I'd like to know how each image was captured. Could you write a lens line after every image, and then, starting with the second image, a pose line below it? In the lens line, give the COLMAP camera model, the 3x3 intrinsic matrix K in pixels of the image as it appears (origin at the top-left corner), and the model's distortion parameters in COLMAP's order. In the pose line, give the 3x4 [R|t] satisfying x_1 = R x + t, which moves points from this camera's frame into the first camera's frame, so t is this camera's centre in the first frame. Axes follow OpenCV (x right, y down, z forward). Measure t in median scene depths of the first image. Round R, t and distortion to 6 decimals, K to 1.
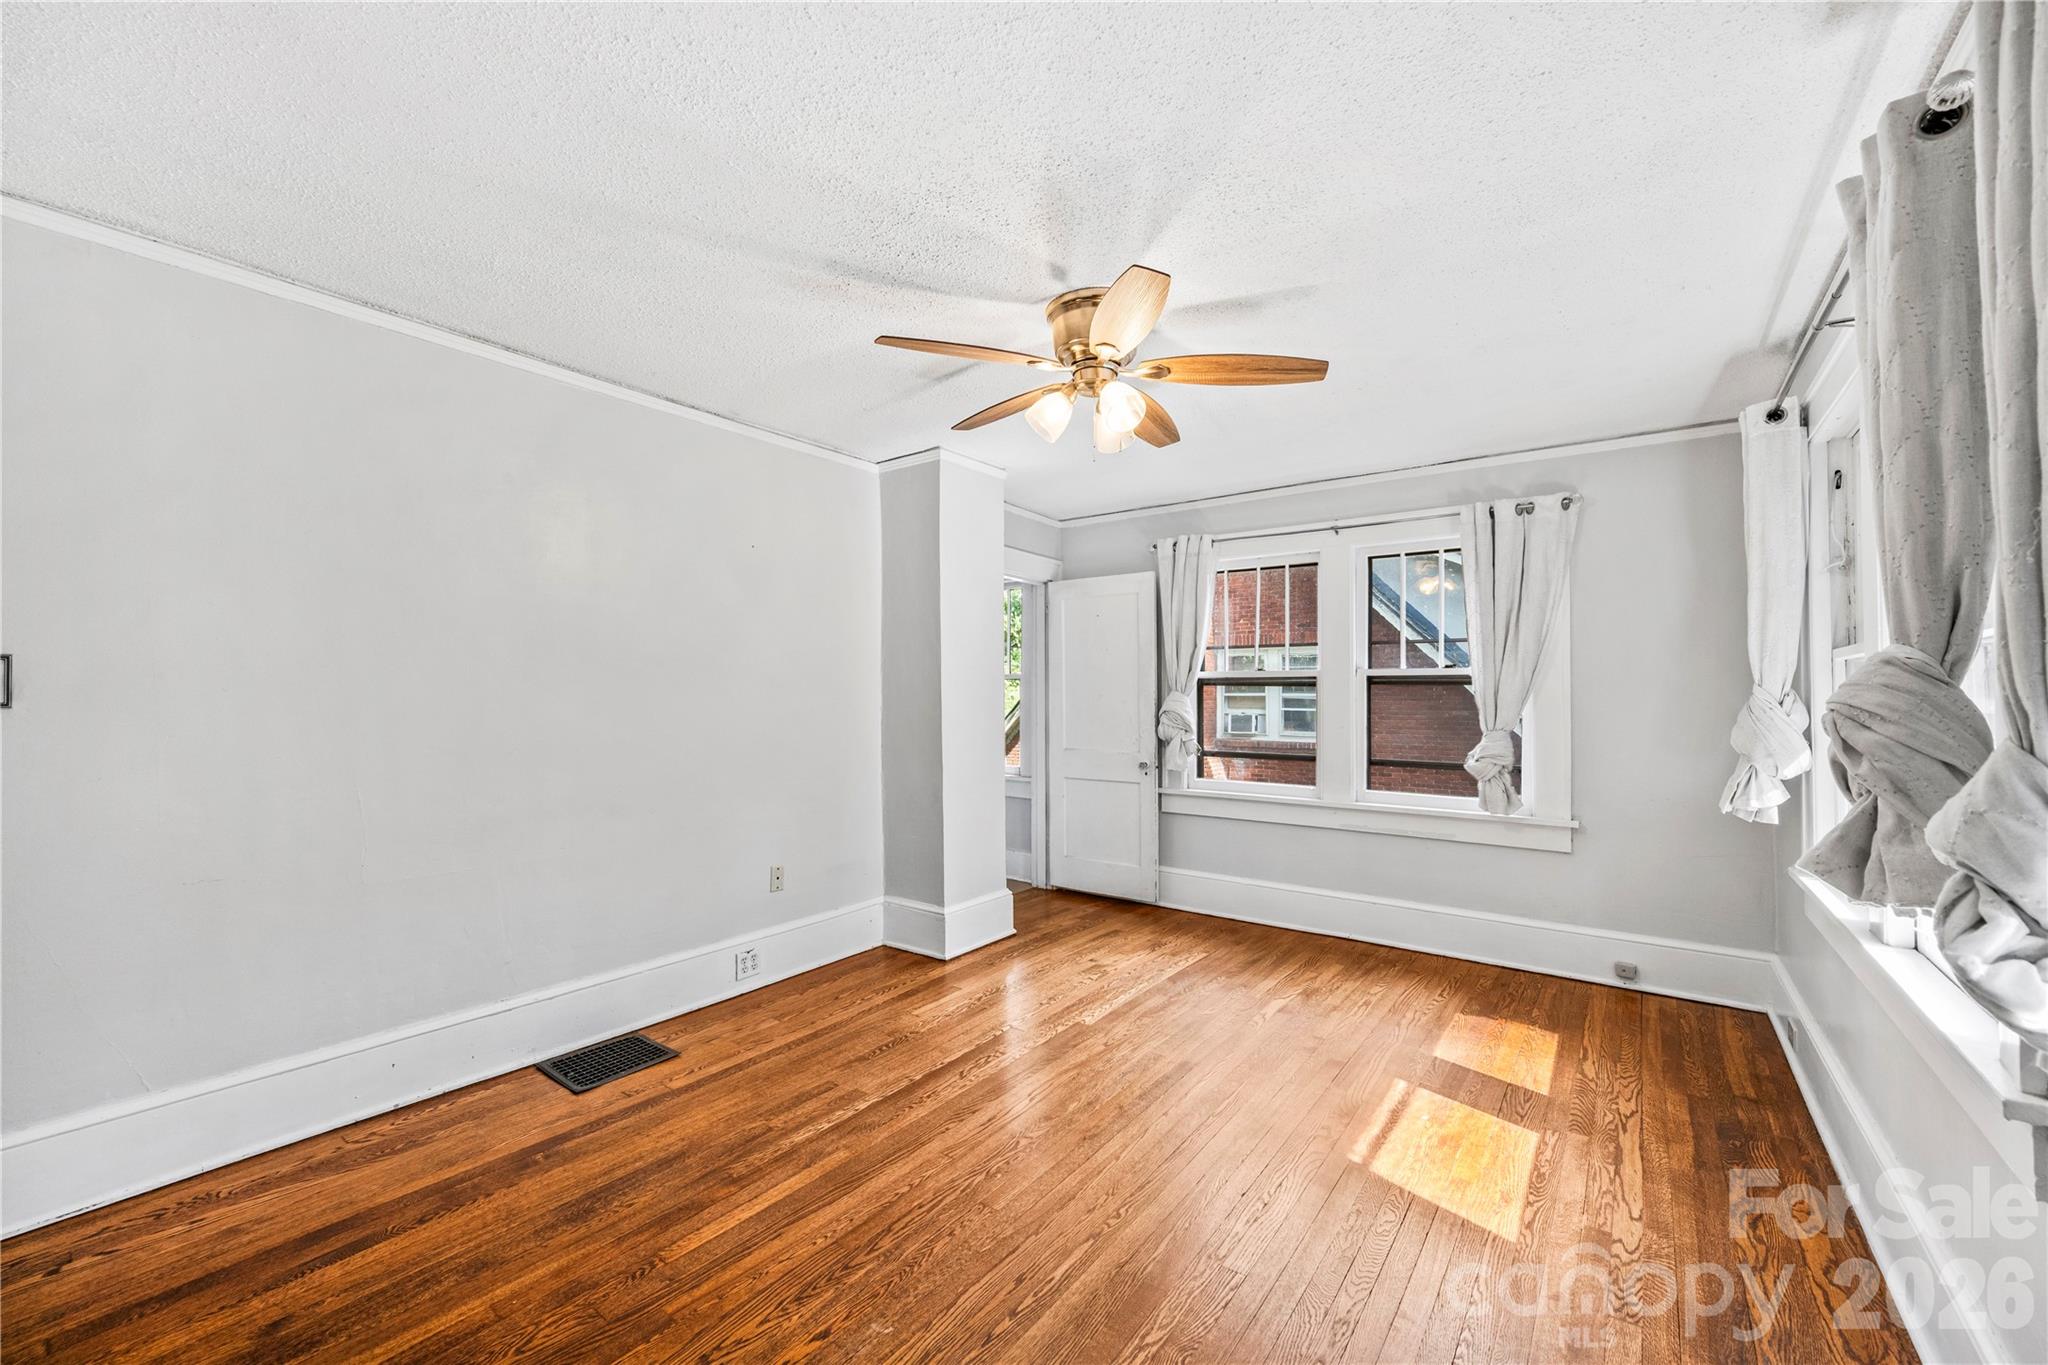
lens RADIAL K [[817.0, 0, 1030.2], [0, 817.0, 681.6], [0, 0, 1]] dist [0.002562, -0.000921]
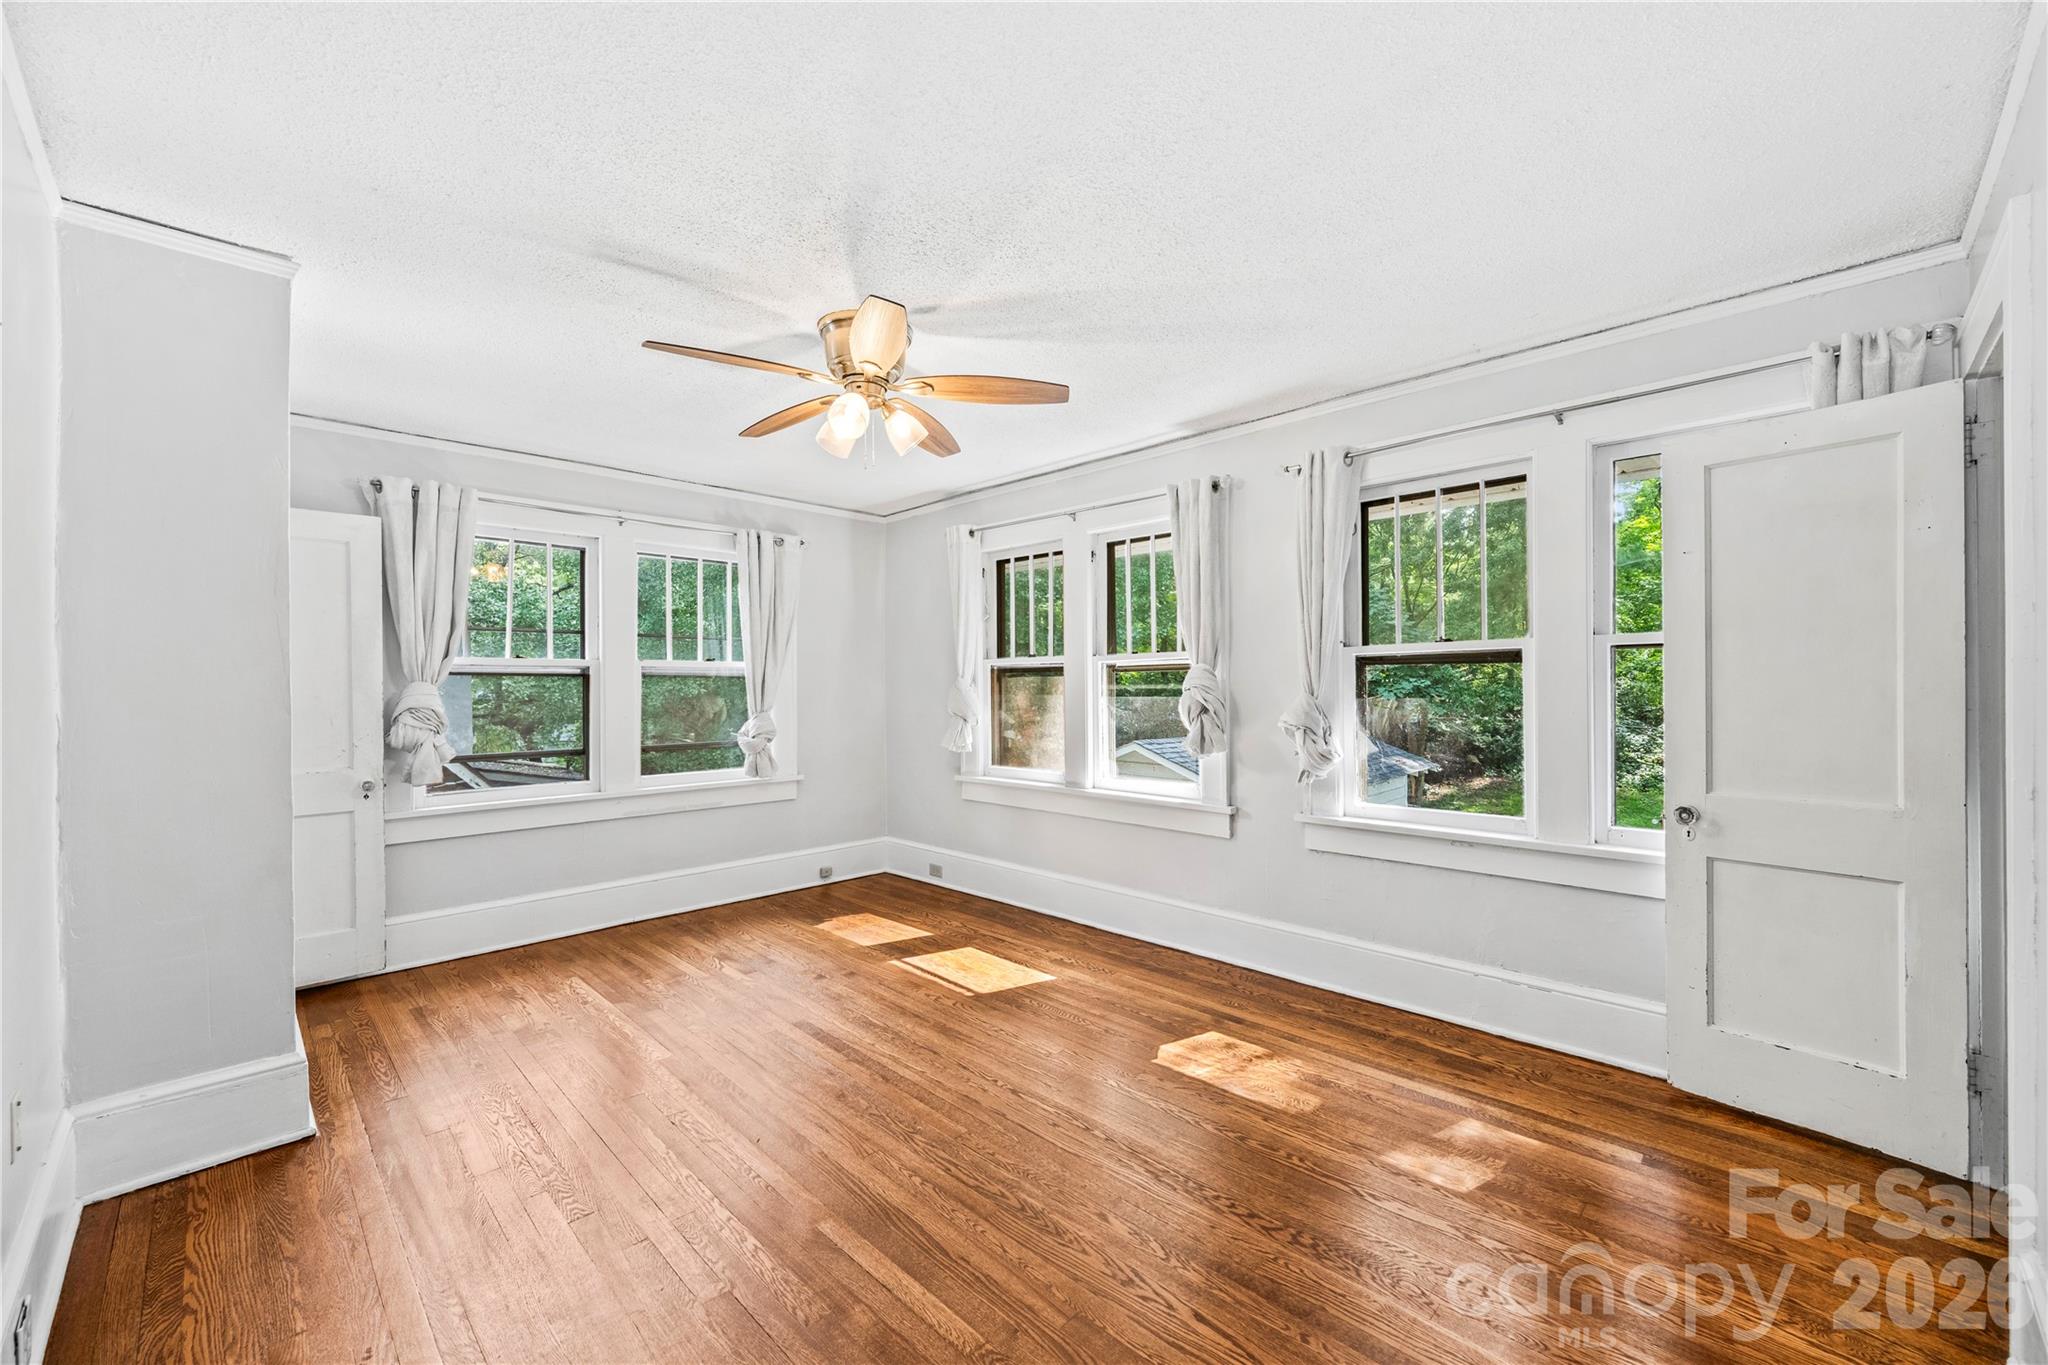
lens RADIAL K [[817.0, 0, 1032.4], [0, 817.0, 682.7], [0, 0, 1]] dist [0.002562, -0.000921]
pose [[0.138637, -0.002592, 0.990340, -0.630362], [-0.007630, 0.999964, 0.003685, 0.006327], [-0.990314, -0.008067, 0.138612, 0.409442]]
